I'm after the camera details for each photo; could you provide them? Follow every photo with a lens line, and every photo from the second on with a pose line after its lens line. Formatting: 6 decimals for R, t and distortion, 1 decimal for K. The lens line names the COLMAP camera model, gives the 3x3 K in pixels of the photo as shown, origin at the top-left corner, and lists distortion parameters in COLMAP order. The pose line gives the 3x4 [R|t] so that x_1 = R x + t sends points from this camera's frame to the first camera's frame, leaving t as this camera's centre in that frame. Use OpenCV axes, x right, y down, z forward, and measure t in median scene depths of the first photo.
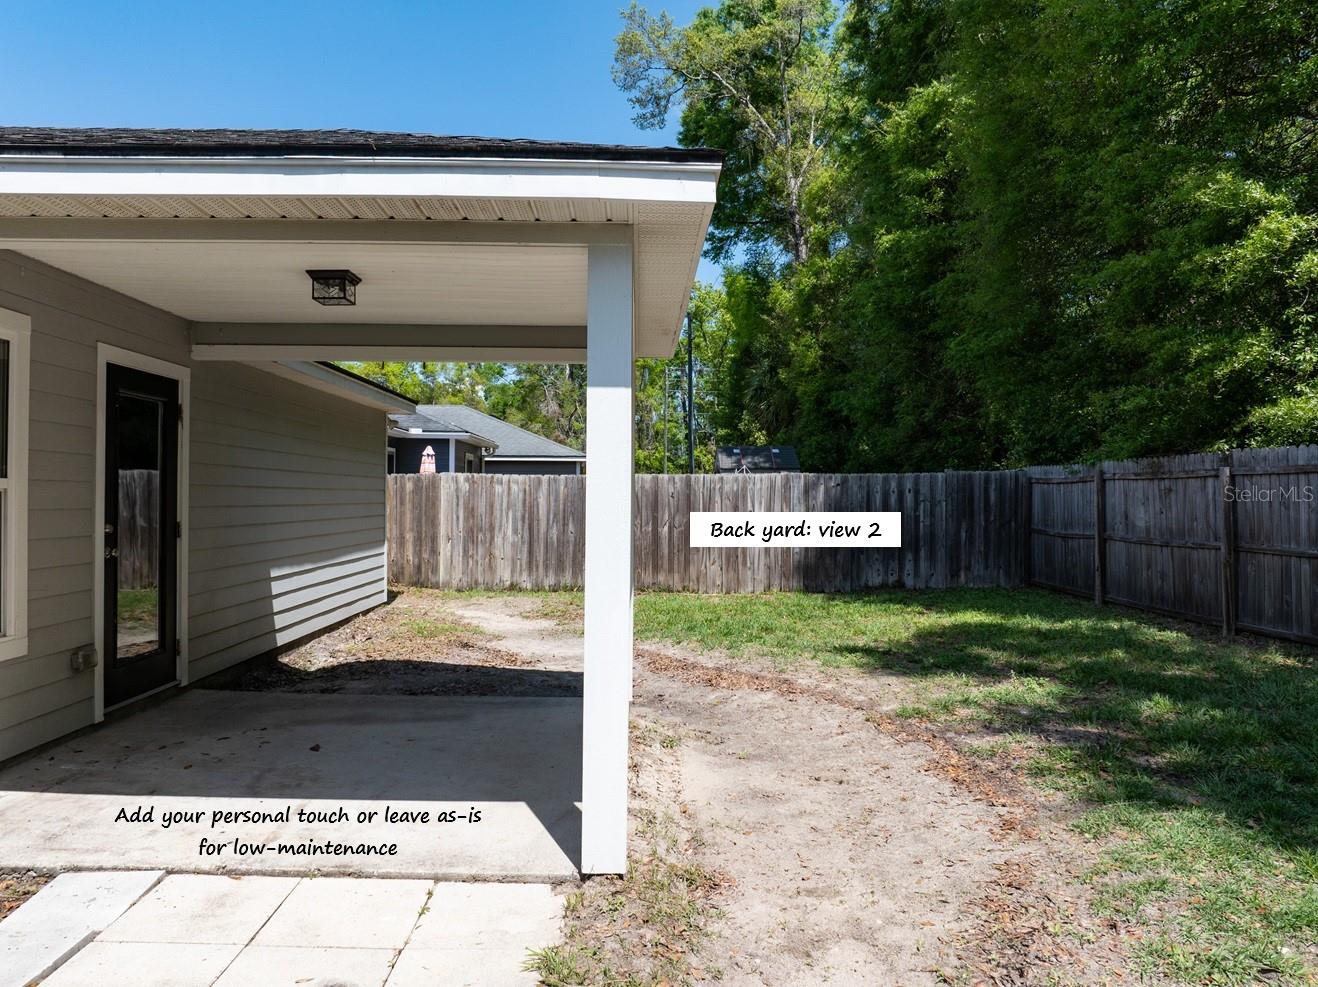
lens RADIAL K [[929.5, 0, 659.0], [0, 929.5, 493.5], [0, 0, 1]] dist [-0.038598, 0.004204]
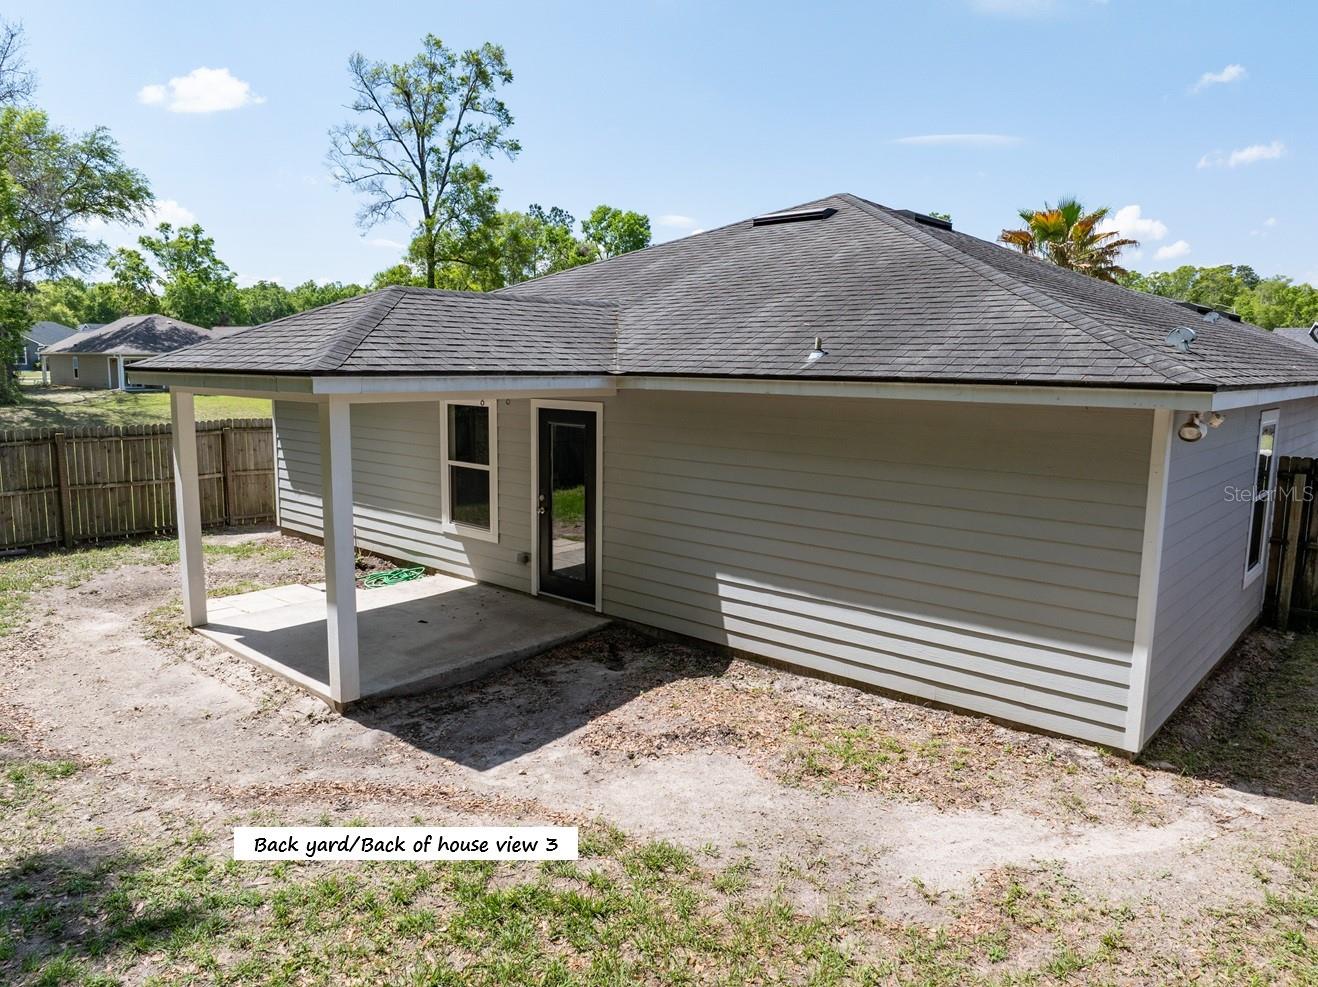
lens RADIAL K [[929.5, 0, 659.0], [0, 929.5, 493.5], [0, 0, 1]] dist [-0.038598, 0.004204]
pose [[-0.683666, 0.087151, -0.724573, 0.336903], [-0.014108, 0.991080, 0.132518, -0.125155], [0.729659, 0.100820, -0.676338, 1.370297]]
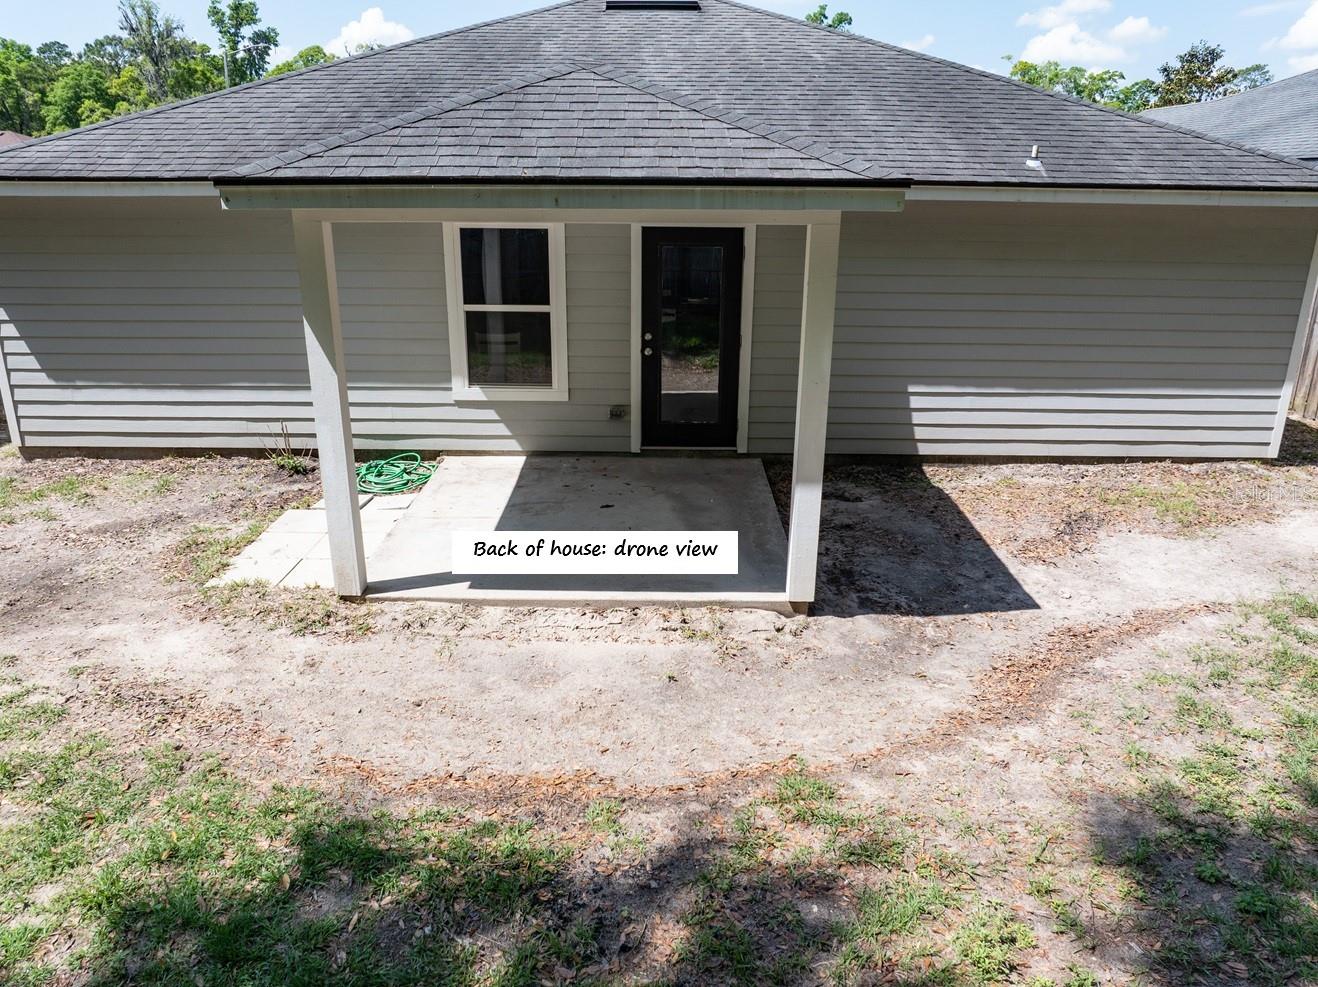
lens RADIAL K [[929.5, 0, 659.0], [0, 929.5, 493.5], [0, 0, 1]] dist [-0.038598, 0.004204]
pose [[-0.024268, 0.315561, -0.948595, 0.553693], [-0.004619, 0.948829, 0.315757, -0.116487], [0.999695, 0.012044, -0.021568, 0.592957]]
